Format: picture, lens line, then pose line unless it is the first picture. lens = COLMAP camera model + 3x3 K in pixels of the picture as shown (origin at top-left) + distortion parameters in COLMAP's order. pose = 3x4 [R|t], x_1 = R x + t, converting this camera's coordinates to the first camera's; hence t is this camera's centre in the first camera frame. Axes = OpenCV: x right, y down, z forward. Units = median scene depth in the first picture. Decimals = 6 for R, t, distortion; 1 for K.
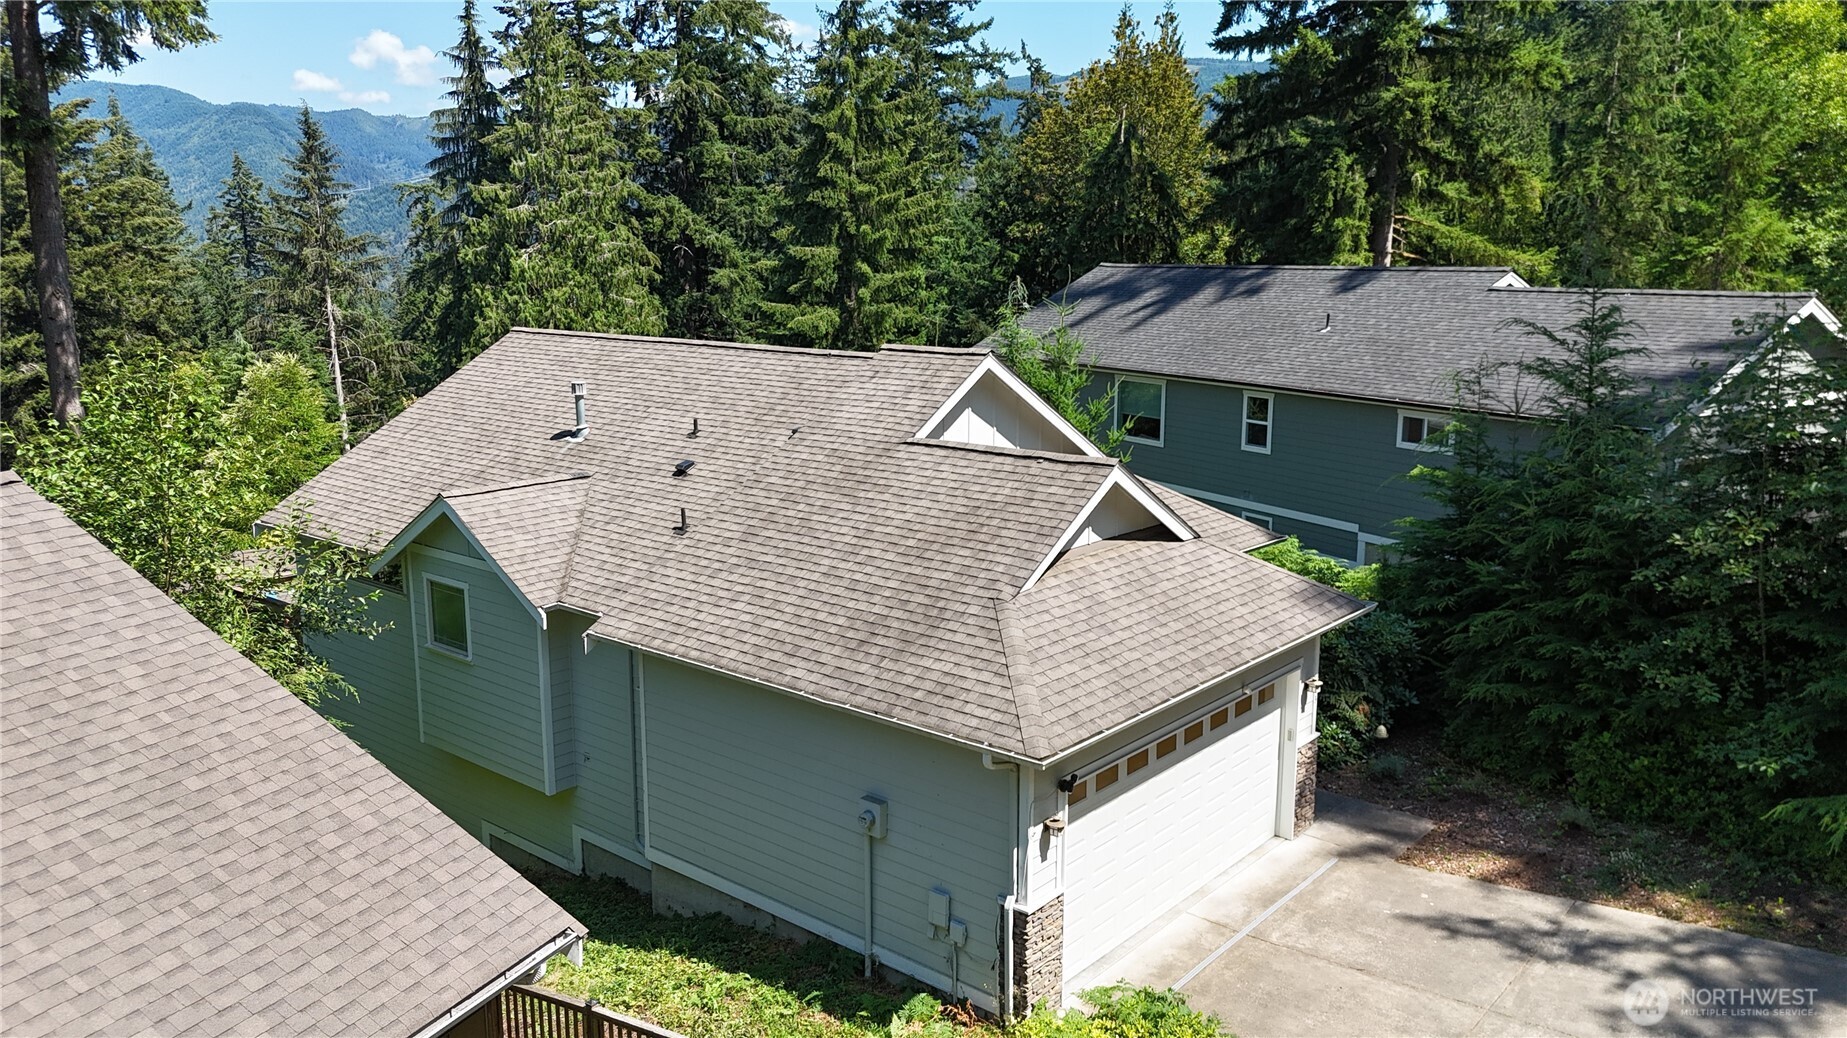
lens RADIAL K [[1384.9, 0, 923.5], [0, 1384.9, 519.0], [0, 0, 1]] dist [0.084045, -0.000501]
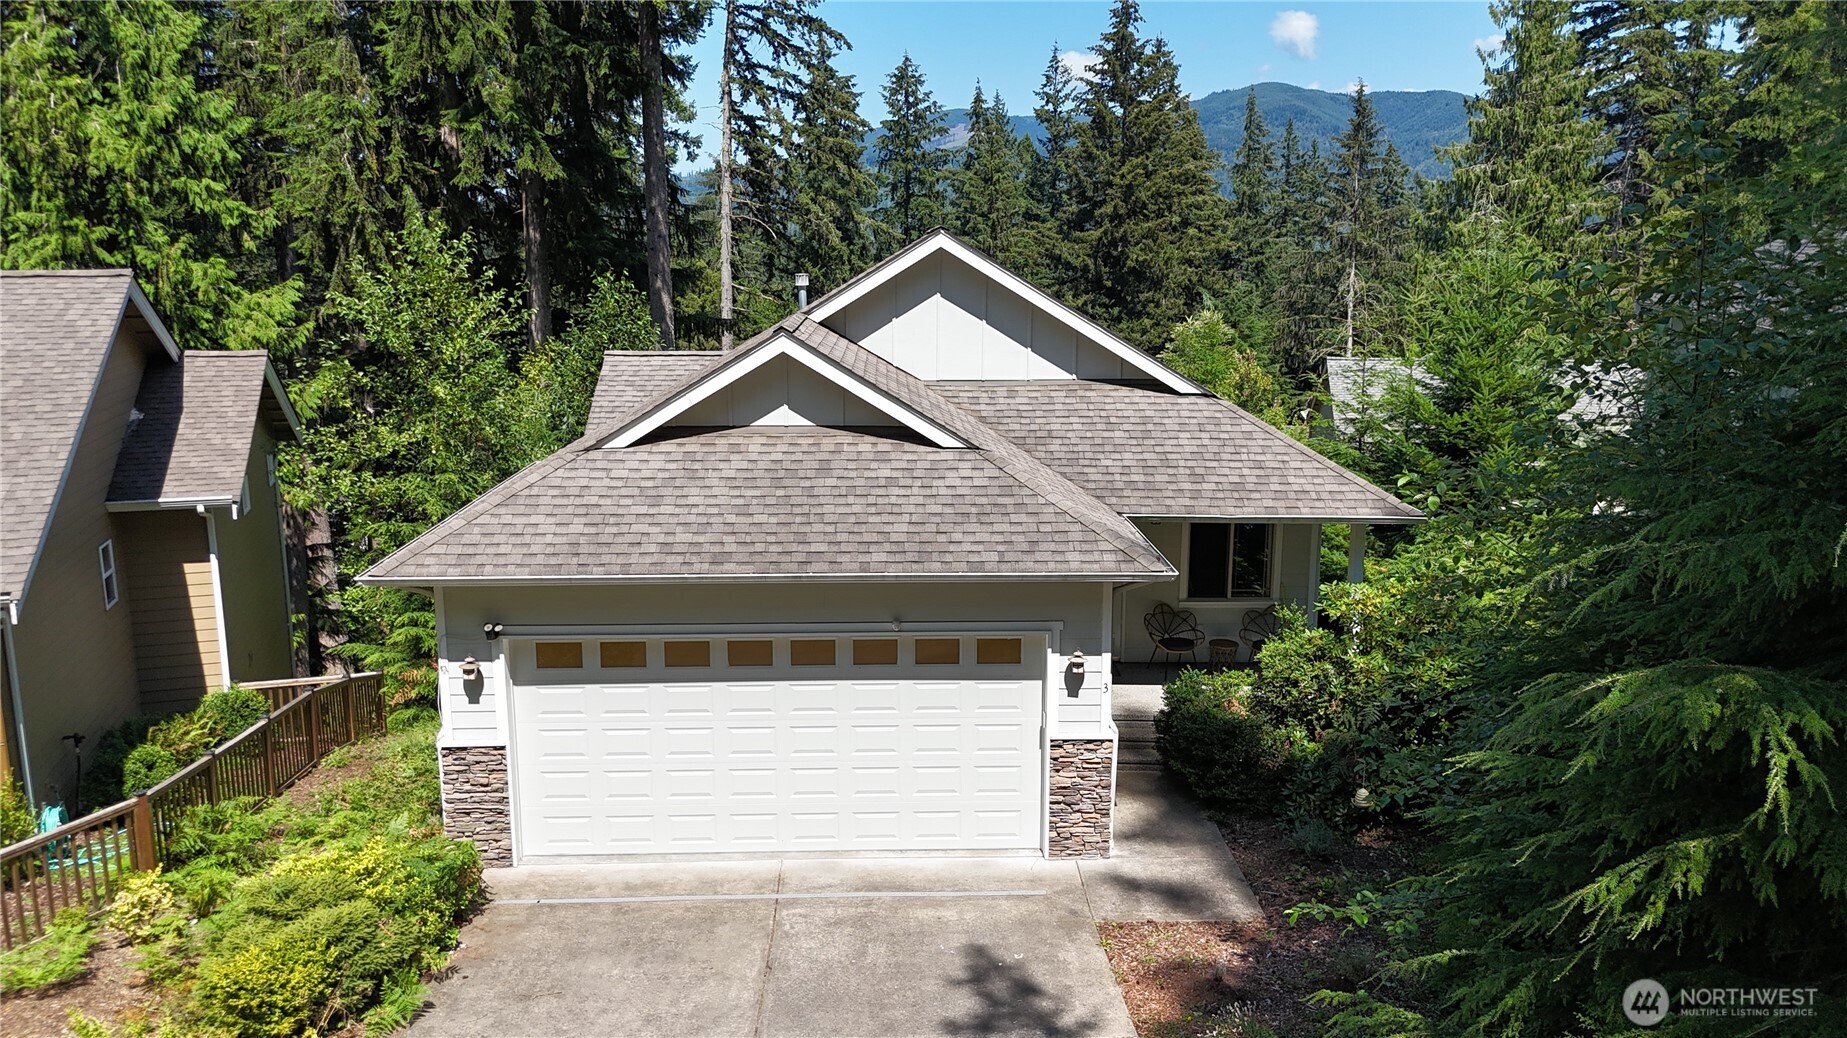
lens RADIAL K [[1384.9, 0, 923.5], [0, 1384.9, 519.0], [0, 0, 1]] dist [0.084045, -0.000501]
pose [[0.700134, 0.148409, -0.698418, 0.121431], [-0.142997, 0.987487, 0.066485, 0.000728], [0.699546, 0.053323, 0.712595, 0.063673]]
